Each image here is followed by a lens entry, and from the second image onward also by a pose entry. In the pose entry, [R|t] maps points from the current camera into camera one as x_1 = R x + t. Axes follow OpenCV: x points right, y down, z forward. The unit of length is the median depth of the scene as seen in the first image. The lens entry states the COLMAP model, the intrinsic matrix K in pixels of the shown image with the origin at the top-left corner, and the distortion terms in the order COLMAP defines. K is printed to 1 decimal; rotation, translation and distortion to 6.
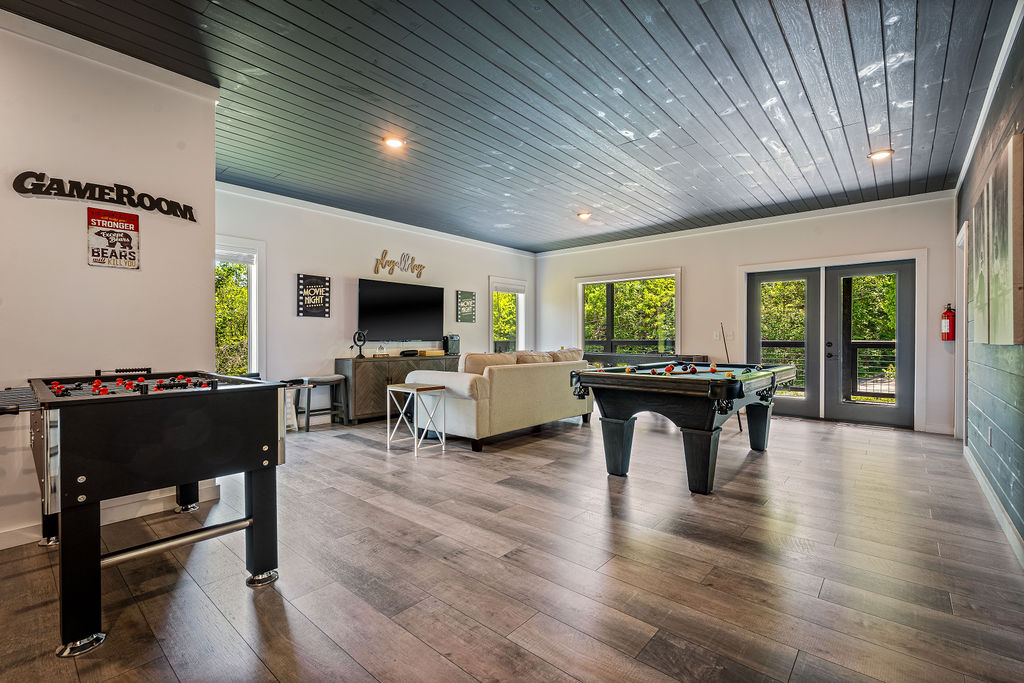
lens RADIAL K [[457.6, 0, 515.2], [0, 457.6, 339.2], [0, 0, 1]] dist [-0.002869, 0.000341]
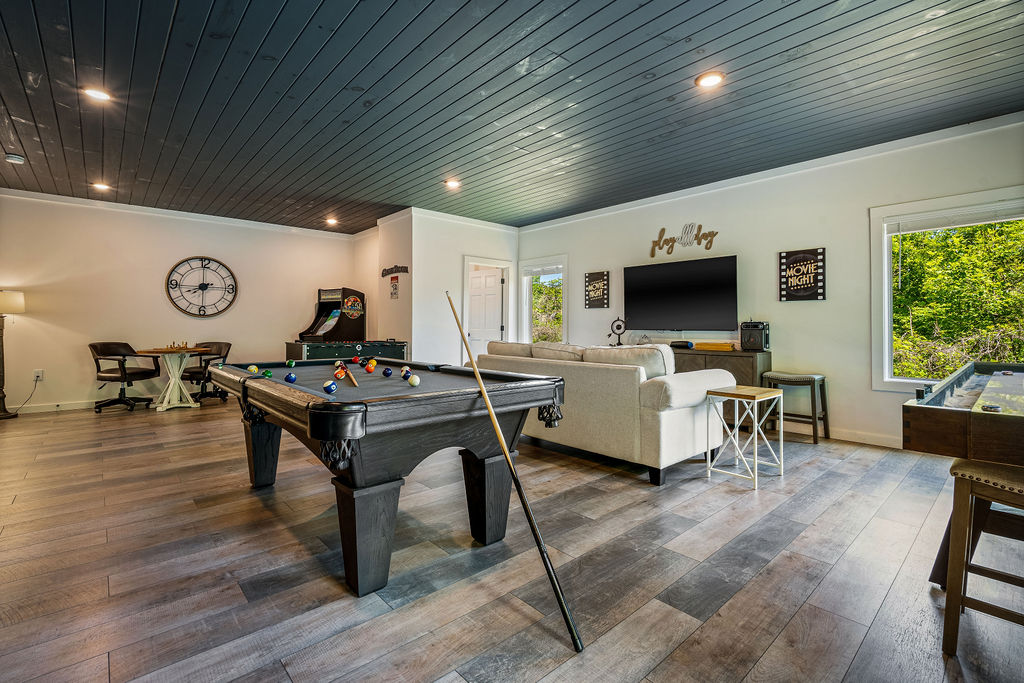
lens RADIAL K [[457.6, 0, 513.3], [0, 457.6, 324.0], [0, 0, 1]] dist [-0.002869, 0.000341]
pose [[-0.127158, -0.001222, -0.991882, 1.164686], [-0.000580, 0.999999, -0.001158, -0.009682], [0.991882, 0.000428, -0.127158, 1.473670]]
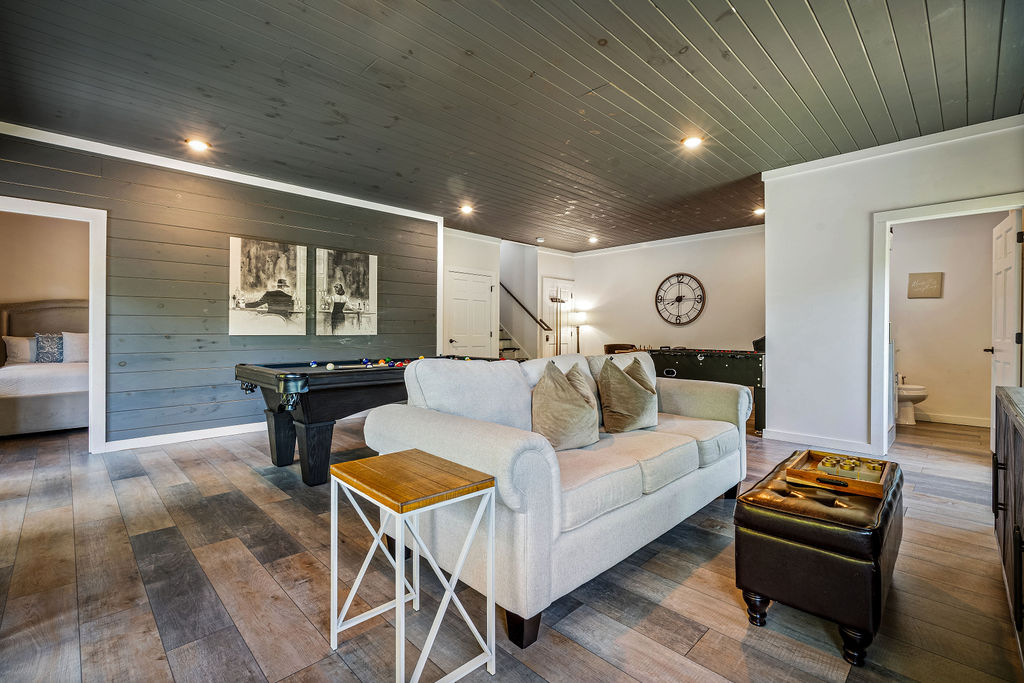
lens RADIAL K [[457.6, 0, 513.5], [0, 457.6, 334.7], [0, 0, 1]] dist [-0.002869, 0.000341]
pose [[-0.996940, 0.000605, 0.078173, 0.059751], [0.001068, 0.999982, 0.005875, -0.007190], [-0.078168, 0.005940, -0.996923, 2.232344]]
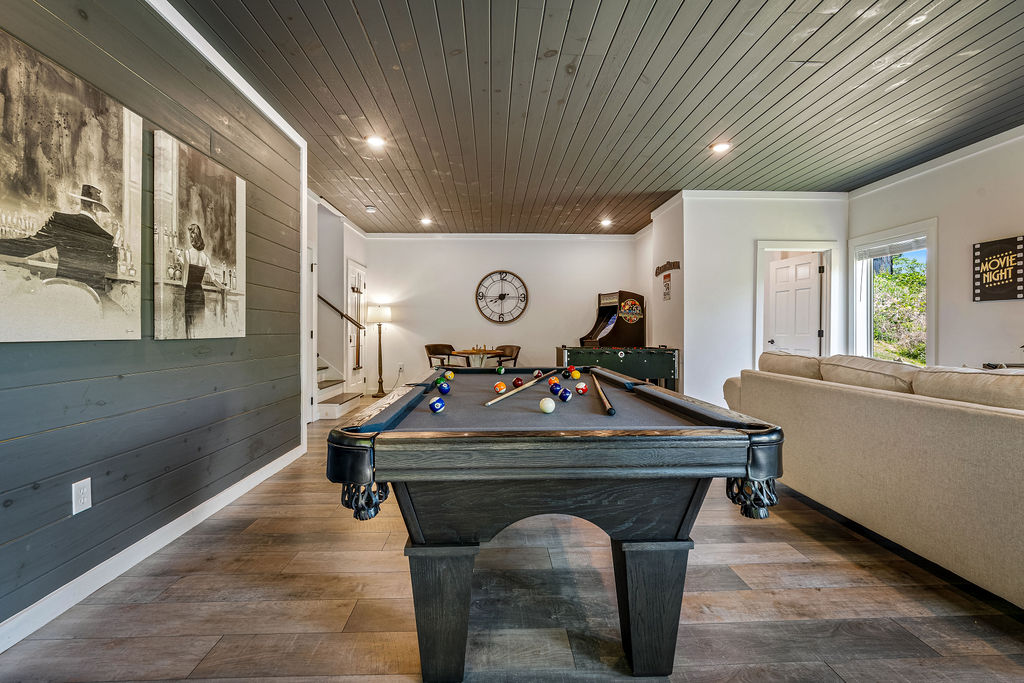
lens RADIAL K [[457.6, 0, 511.5], [0, 457.6, 336.2], [0, 0, 1]] dist [-0.002869, 0.000341]
pose [[-0.729352, 0.011472, -0.684043, 0.896399], [0.003241, 0.999906, 0.013313, -0.008400], [0.684131, 0.007493, -0.729320, 1.570817]]
